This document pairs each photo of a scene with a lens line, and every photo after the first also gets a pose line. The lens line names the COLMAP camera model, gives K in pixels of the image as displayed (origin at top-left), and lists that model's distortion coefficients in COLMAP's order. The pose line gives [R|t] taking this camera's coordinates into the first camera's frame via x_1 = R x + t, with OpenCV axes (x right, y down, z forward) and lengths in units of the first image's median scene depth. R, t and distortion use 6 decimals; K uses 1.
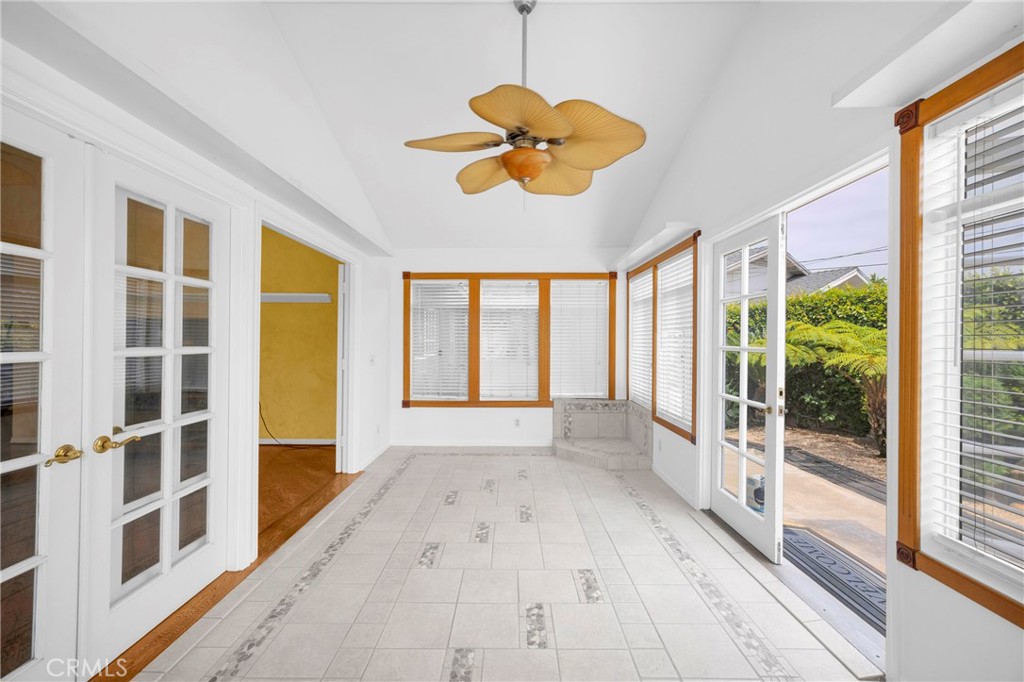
lens RADIAL K [[397.5, 0, 512.0], [0, 397.5, 341.0], [0, 0, 1]] dist [0.000088, 0.000144]
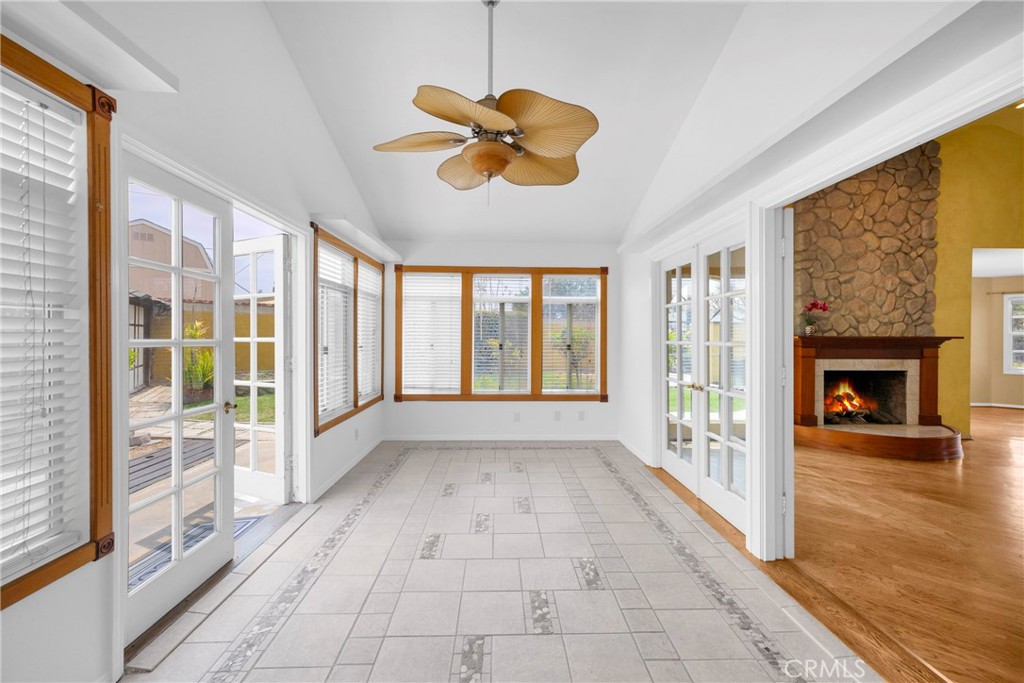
lens RADIAL K [[426.2, 0, 512.3], [0, 426.2, 335.2], [0, 0, 1]] dist [0.000901, 0.000172]
pose [[-0.999355, -0.008675, -0.034837, 0.005658], [-0.008569, 0.999958, -0.003193, 0.002779], [0.034863, -0.002893, -0.999388, 1.667022]]
